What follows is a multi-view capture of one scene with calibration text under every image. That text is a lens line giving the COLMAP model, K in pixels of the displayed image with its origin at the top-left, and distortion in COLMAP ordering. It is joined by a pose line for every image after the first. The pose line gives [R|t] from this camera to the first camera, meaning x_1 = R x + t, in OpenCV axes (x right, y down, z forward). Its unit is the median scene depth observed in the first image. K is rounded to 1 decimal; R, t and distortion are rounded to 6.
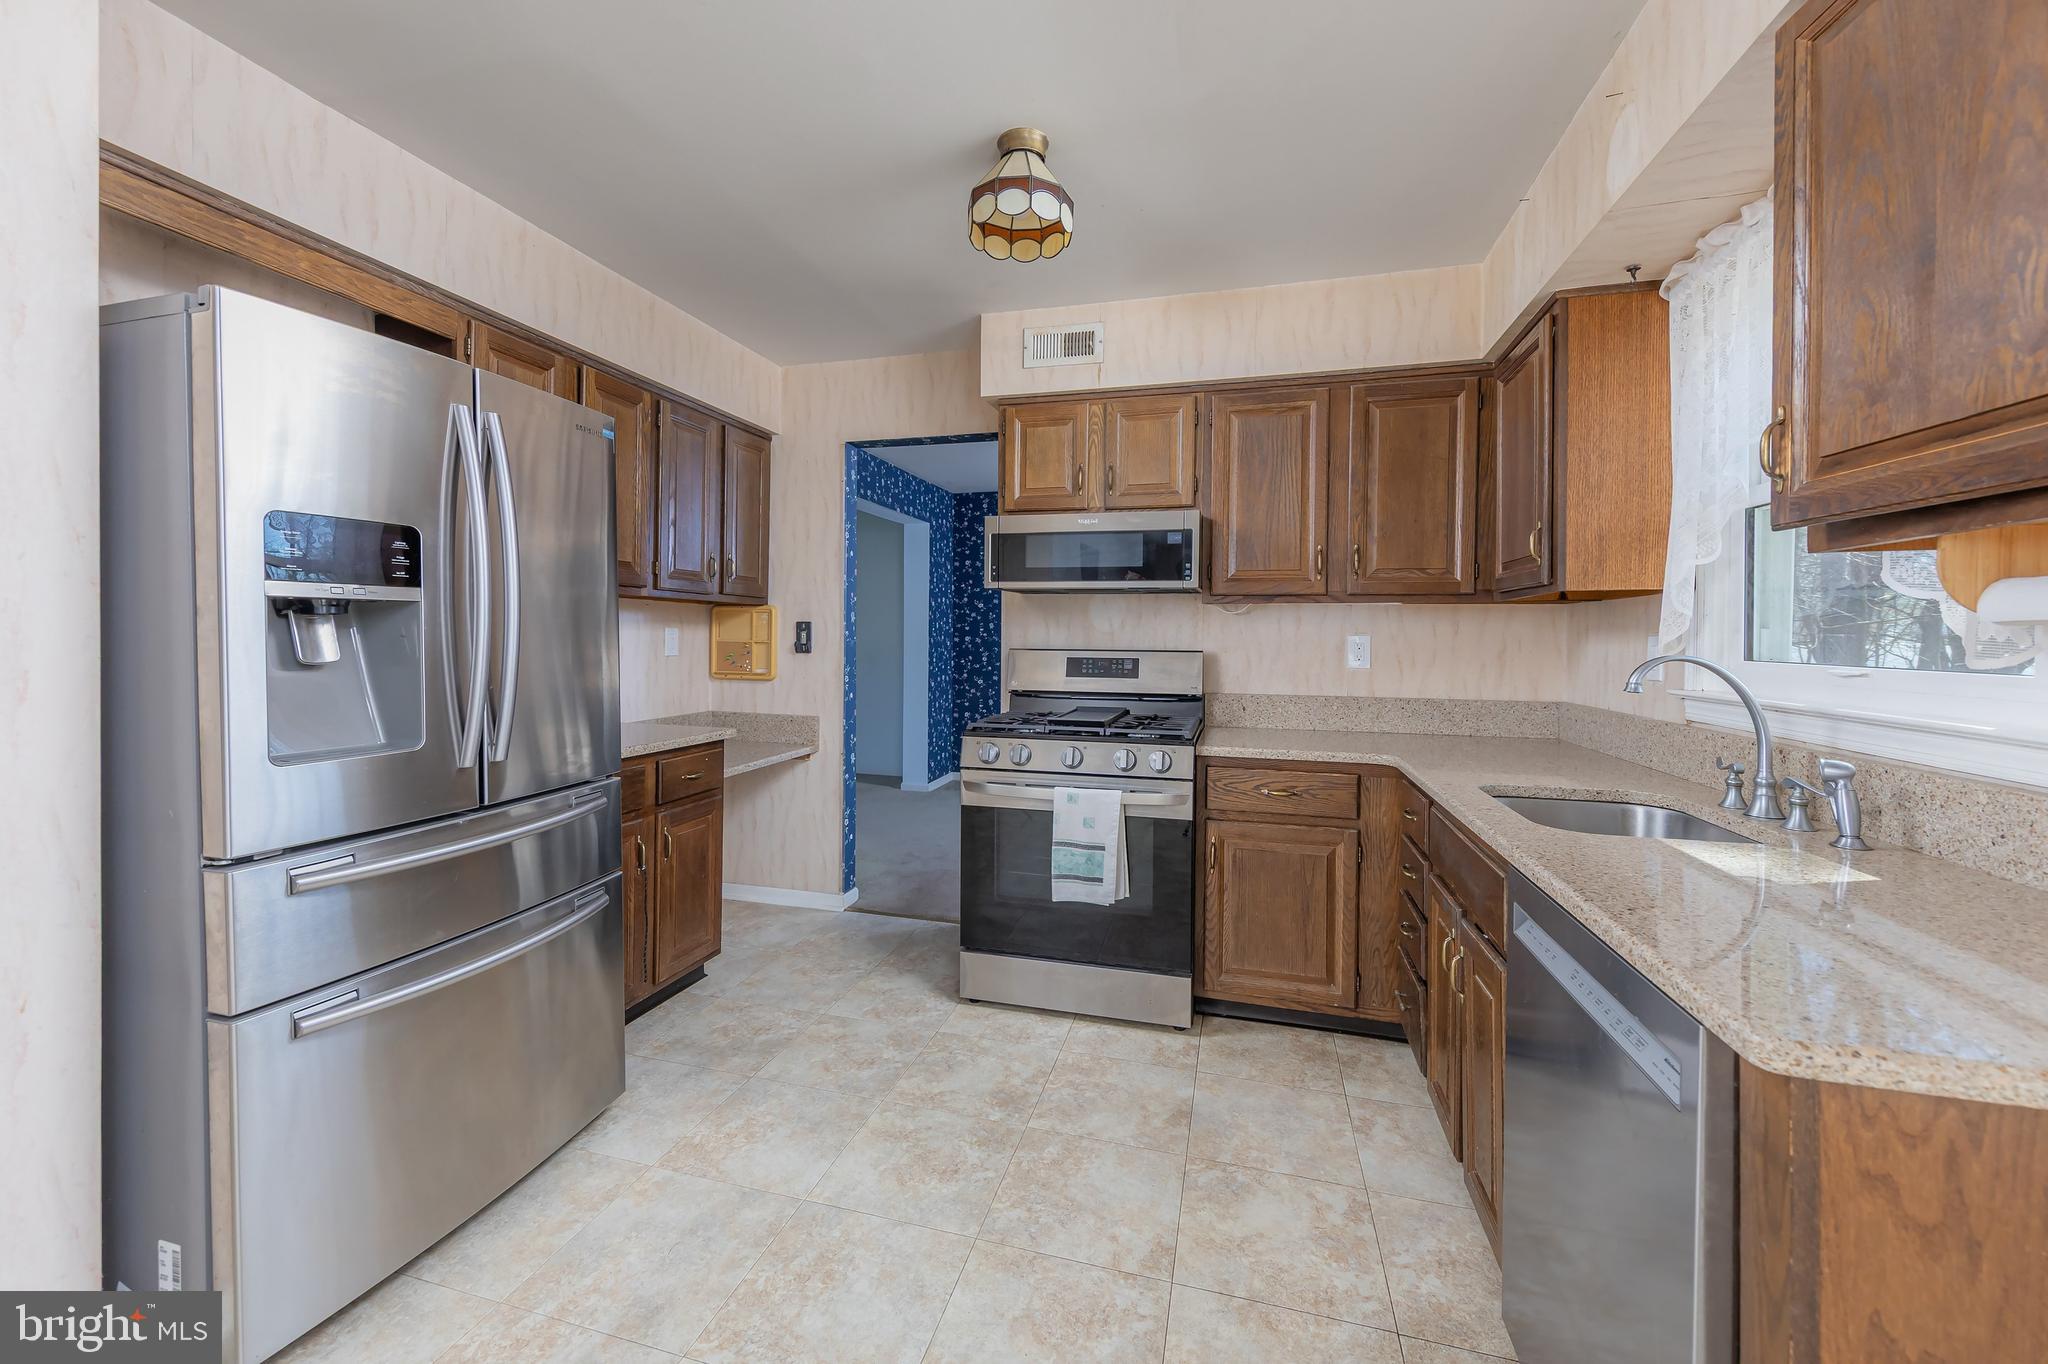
lens RADIAL K [[806.2, 0, 1020.0], [0, 806.2, 655.4], [0, 0, 1]] dist [0.006667, 0.000002]
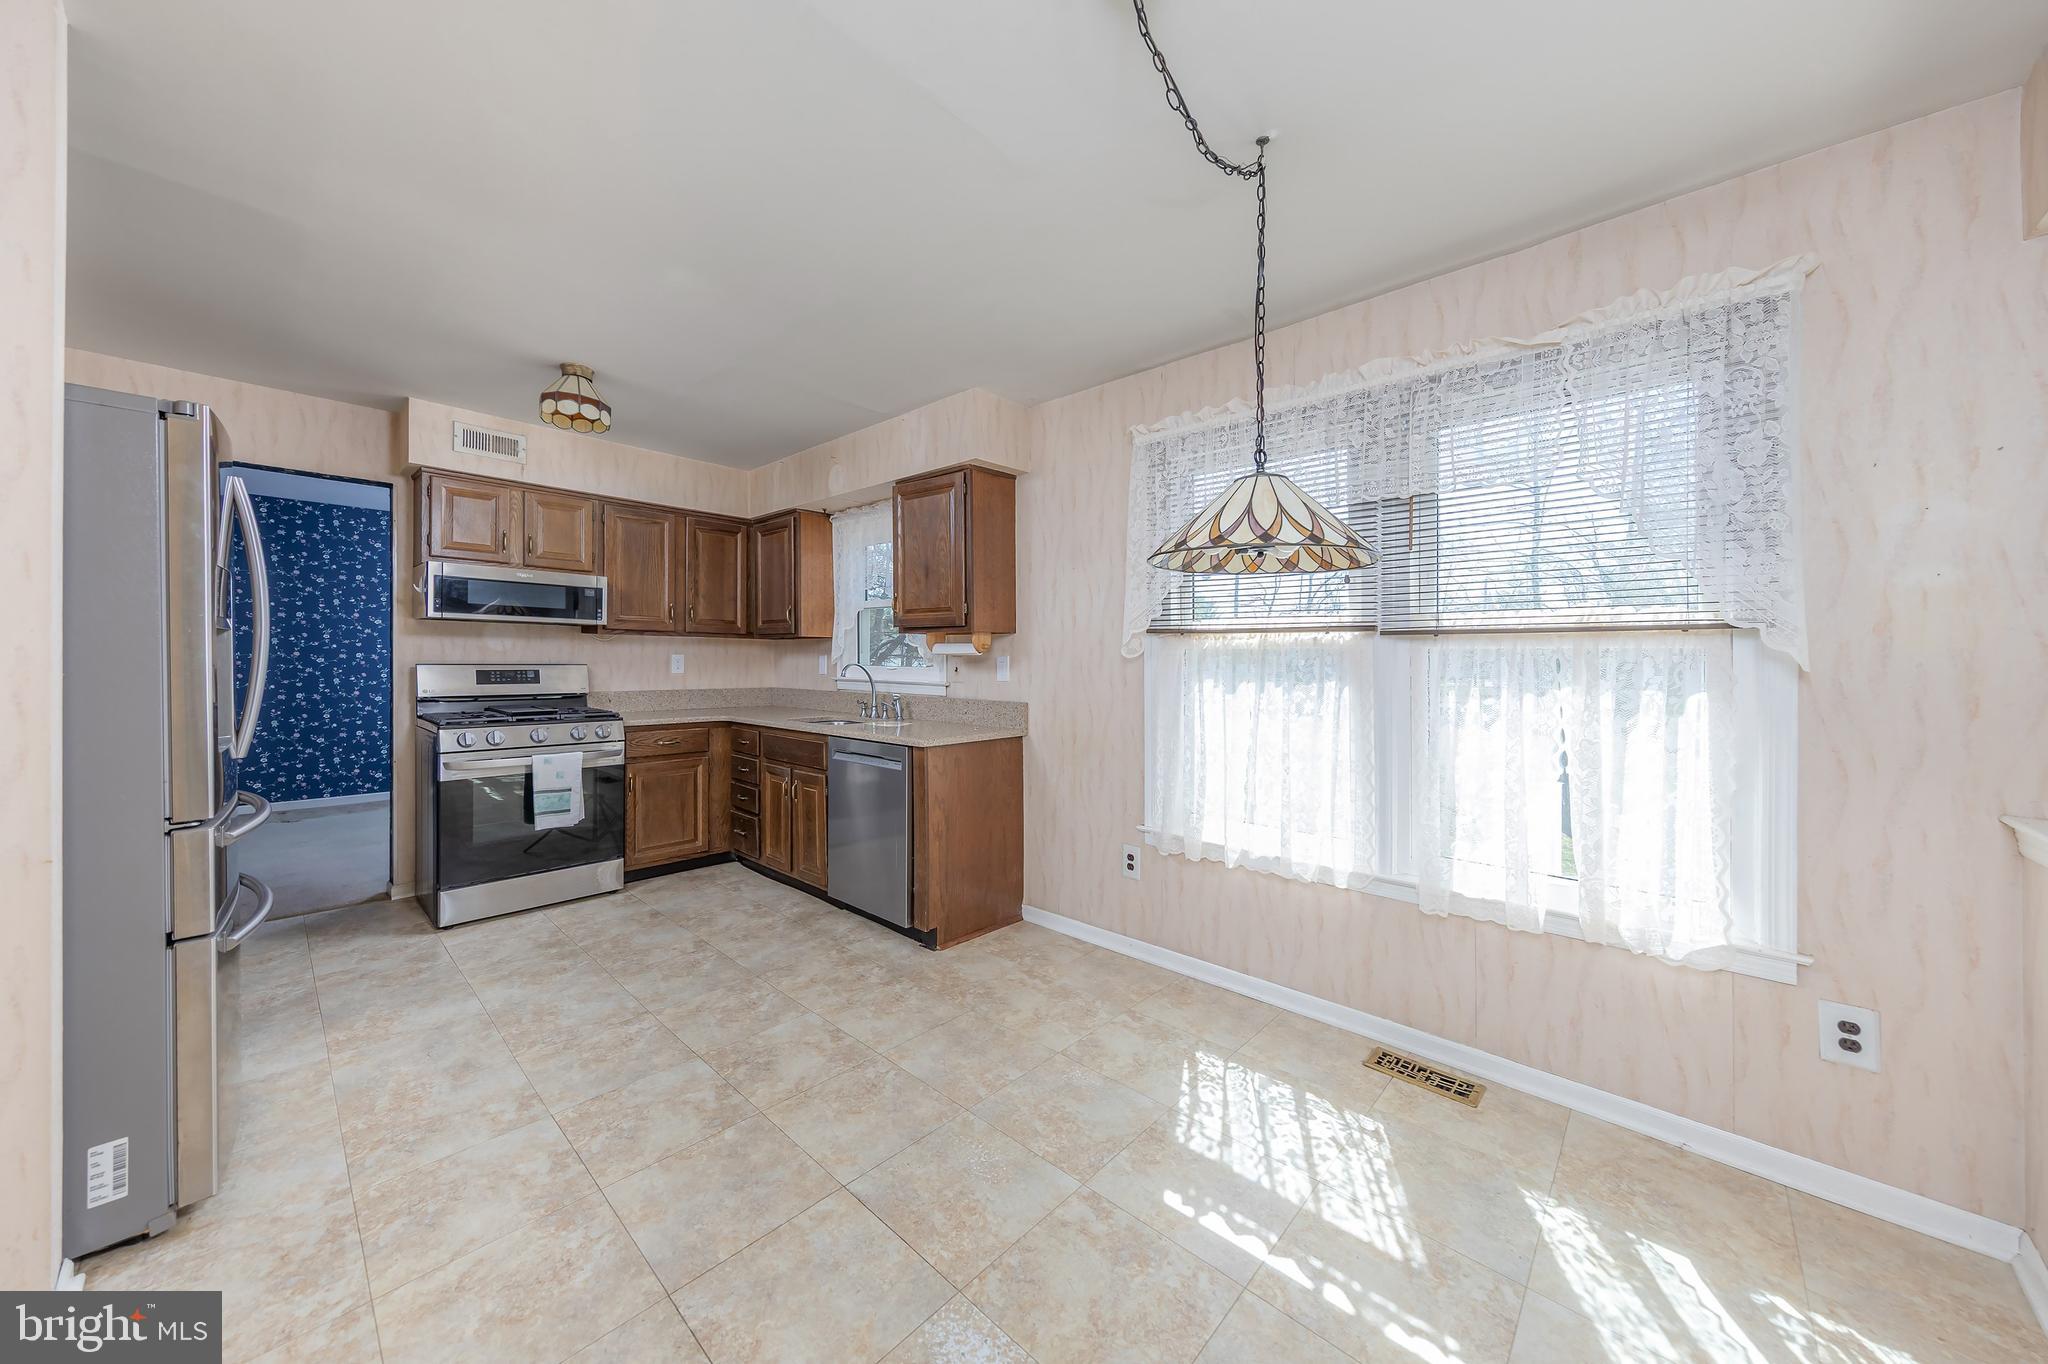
lens RADIAL K [[676.6, 0, 1017.0], [0, 676.6, 652.6], [0, 0, 1]] dist [-0.013561, 0.000033]
pose [[0.444058, 0.005034, 0.895984, -0.687583], [0.014635, 0.999810, -0.012871, 0.001024], [-0.895879, 0.018828, 0.443900, -0.368931]]
